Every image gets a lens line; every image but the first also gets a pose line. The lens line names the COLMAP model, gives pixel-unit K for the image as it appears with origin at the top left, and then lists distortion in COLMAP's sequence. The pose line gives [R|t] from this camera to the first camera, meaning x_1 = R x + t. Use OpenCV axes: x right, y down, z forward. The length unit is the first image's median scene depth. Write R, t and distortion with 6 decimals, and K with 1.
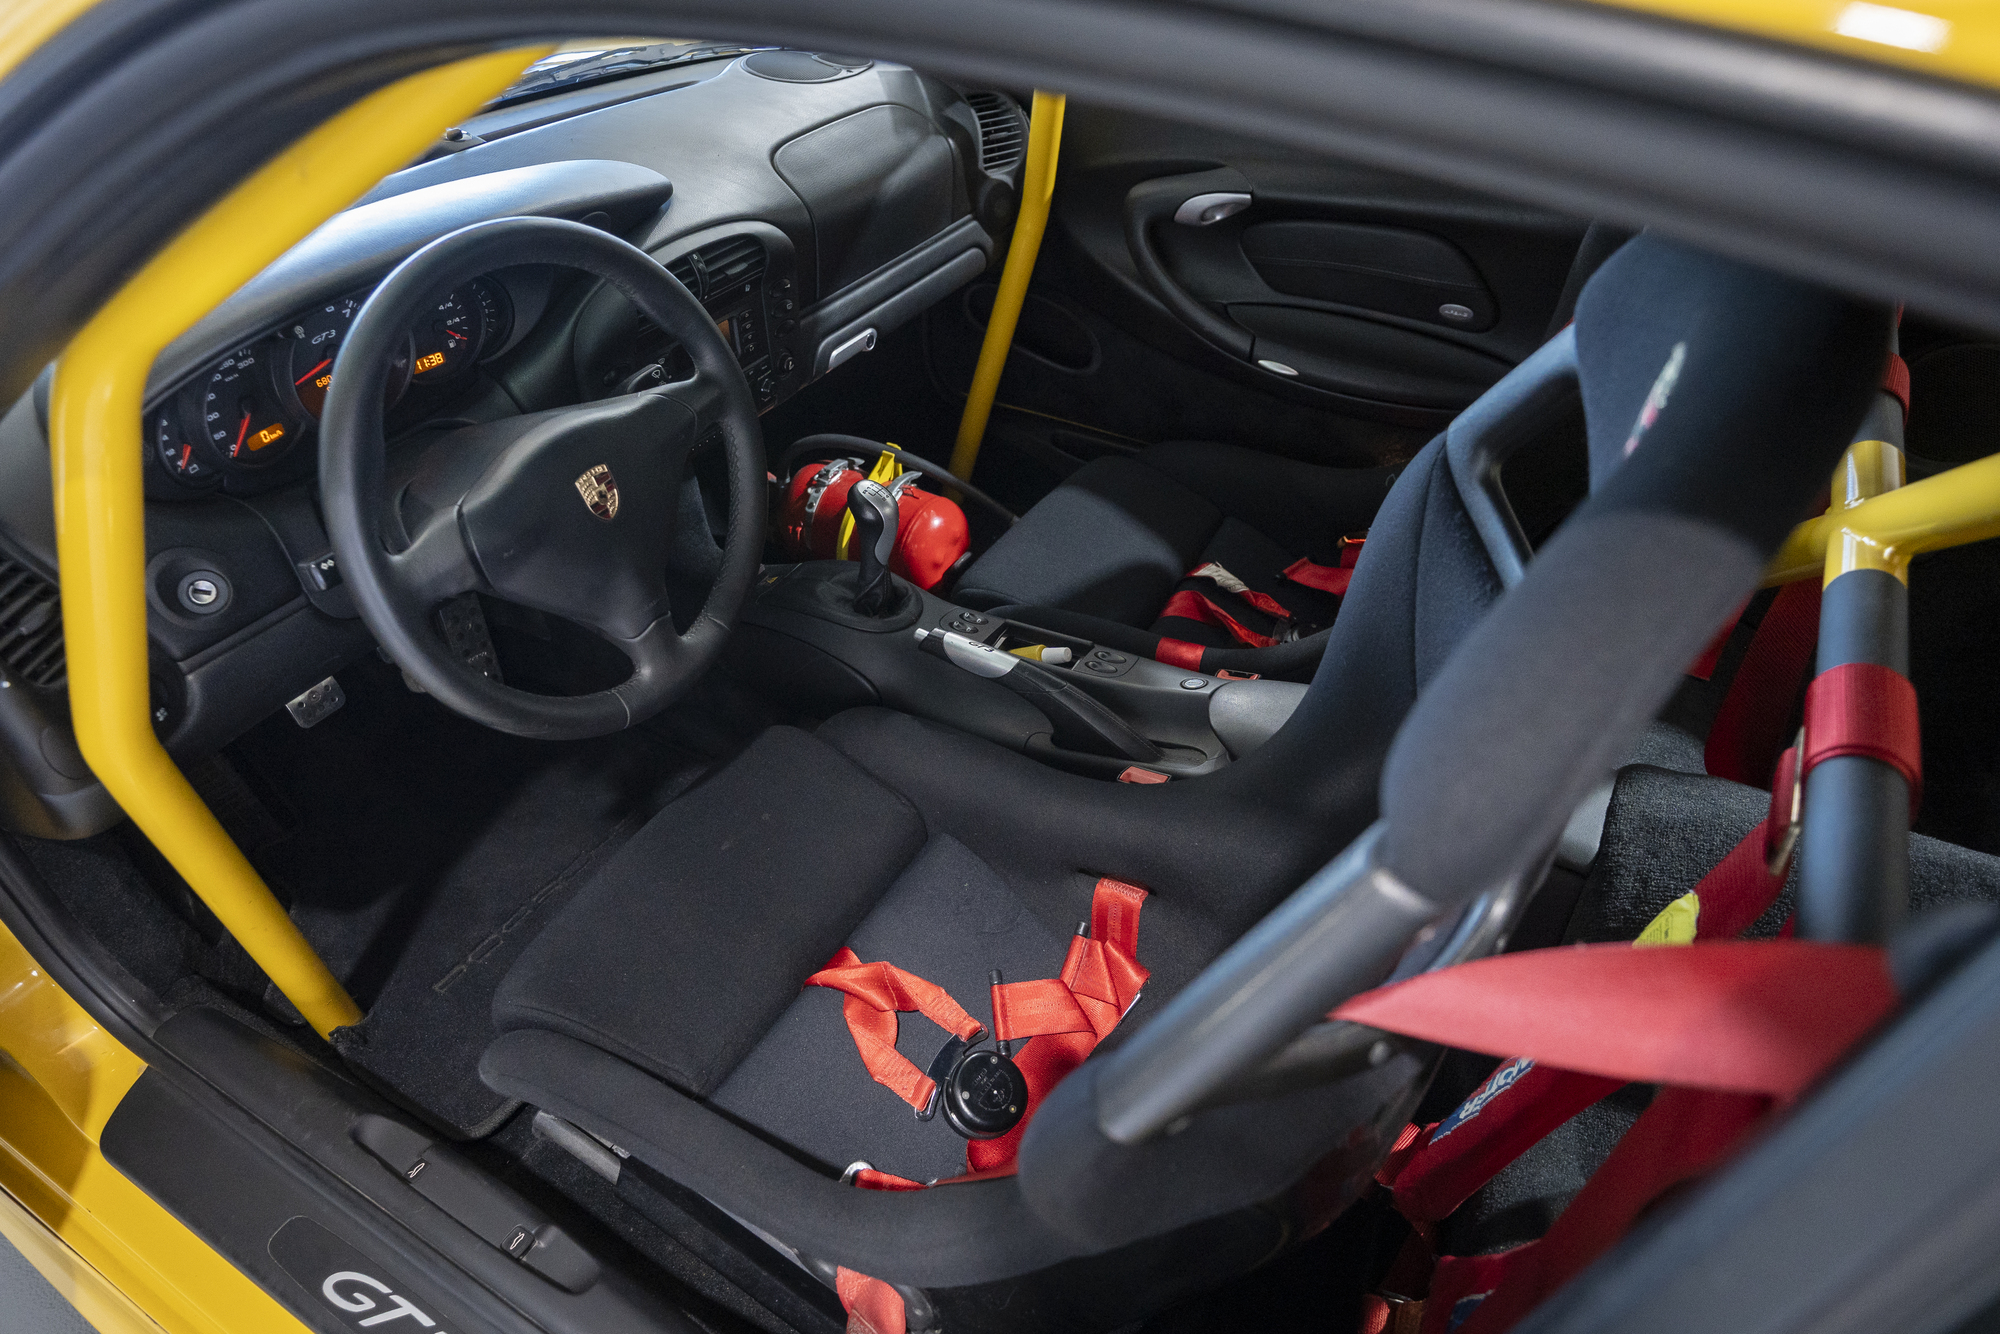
lens RADIAL K [[1222.6, 0, 1000.0], [0, 1222.6, 667.0], [0, 0, 1]] dist [-0.000899, 0.001321]
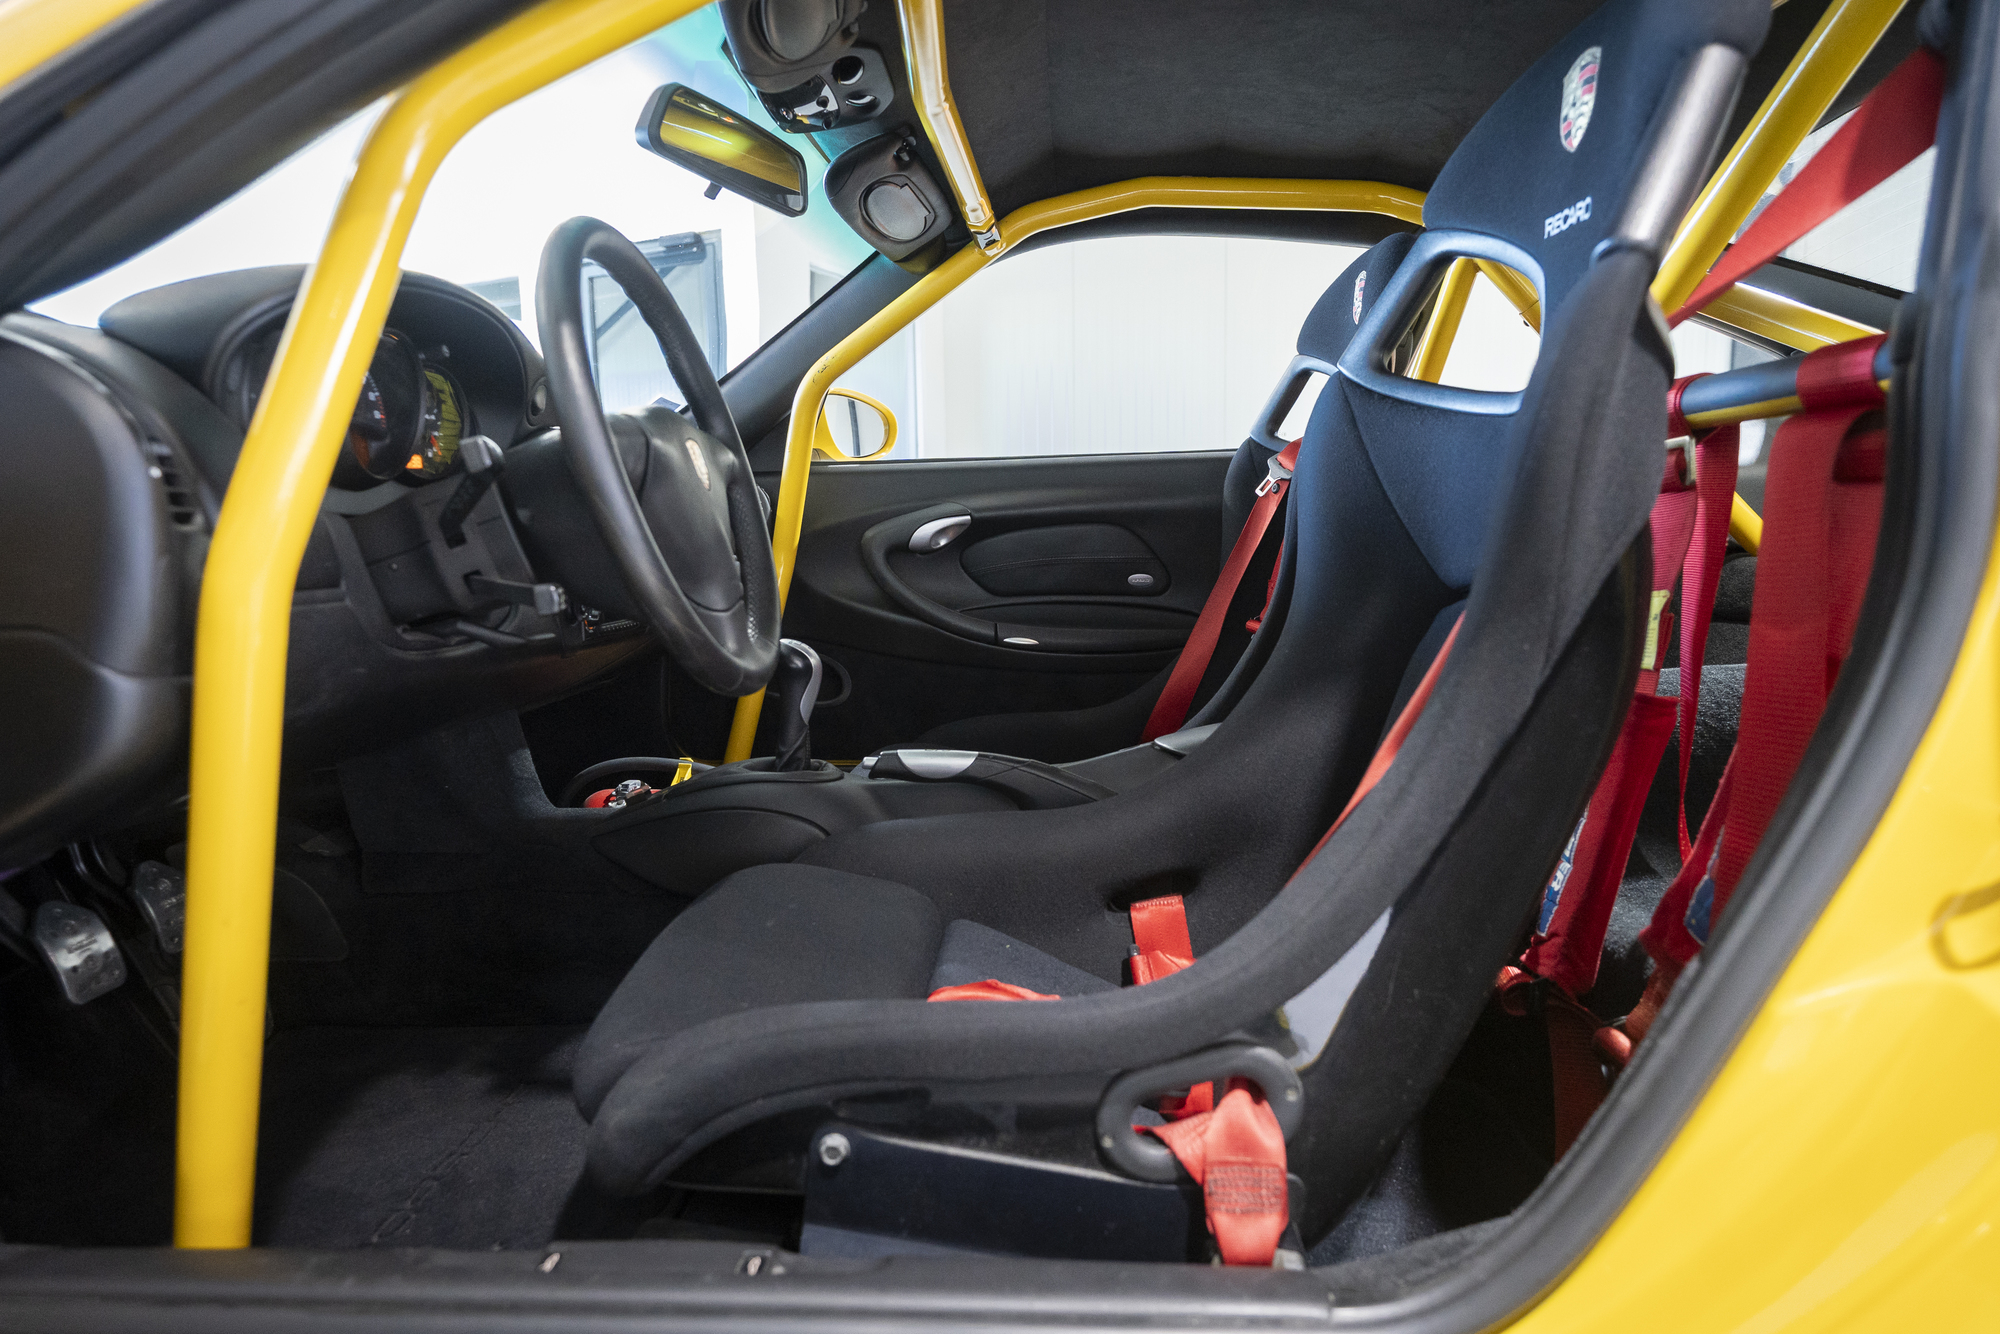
lens RADIAL K [[1214.3, 0, 998.7], [0, 1214.3, 665.5], [0, 0, 1]] dist [0.001343, 0.000518]
pose [[0.884607, -0.058870, 0.462607, -0.357835], [0.304922, 0.823577, -0.478271, 0.350308], [-0.352837, 0.564141, 0.746493, 0.135205]]
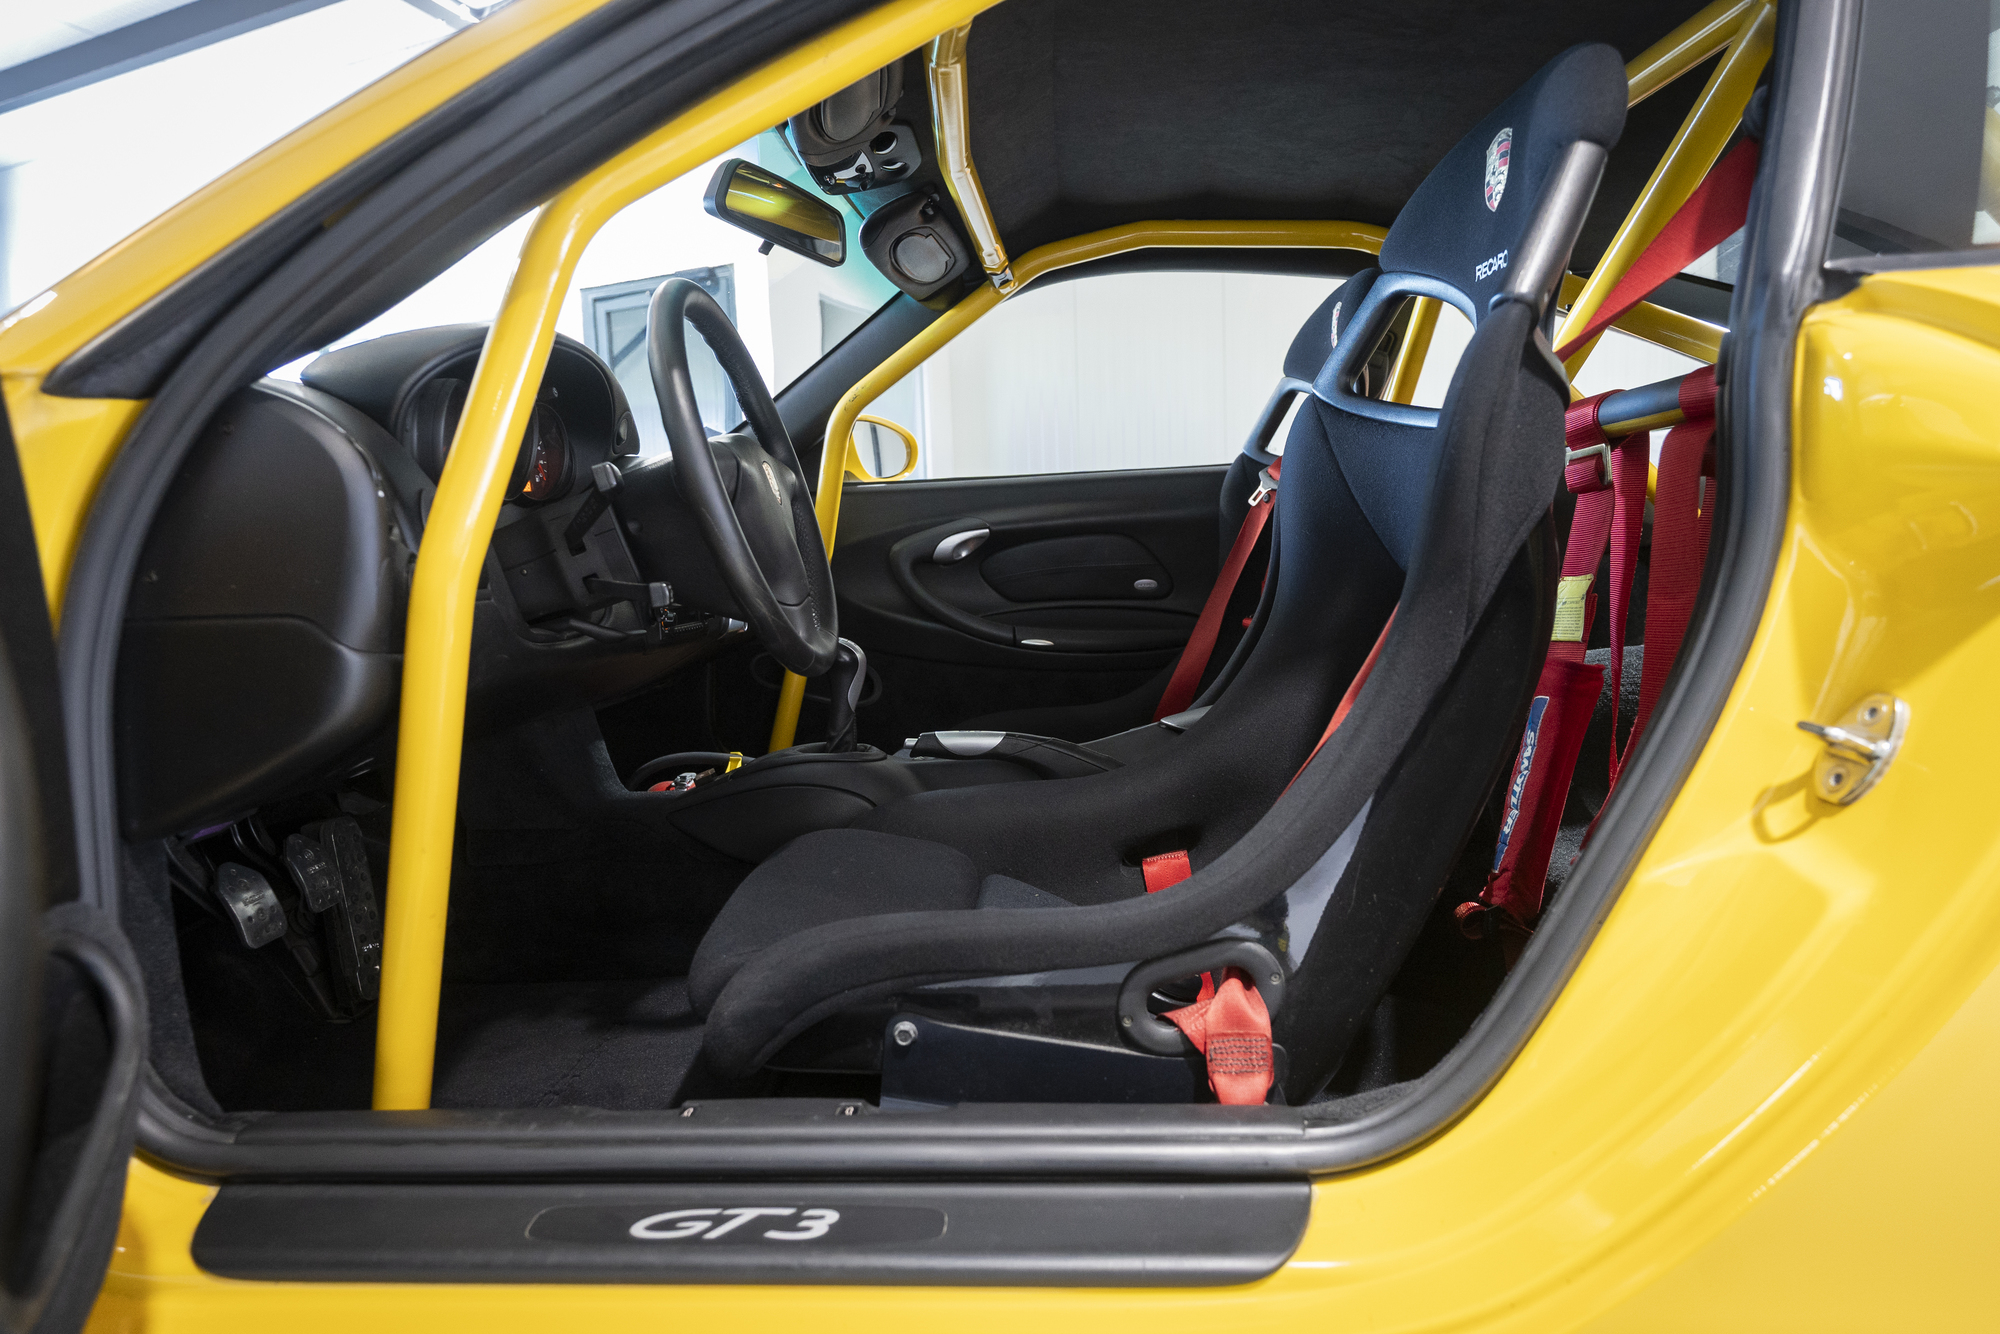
lens RADIAL K [[1222.6, 0, 1000.0], [0, 1222.6, 667.0], [0, 0, 1]] dist [-0.000899, 0.001321]
pose [[0.885400, -0.067261, 0.459938, -0.428016], [0.317889, 0.809531, -0.493565, 0.425165], [-0.339136, 0.583212, 0.738140, 0.062711]]
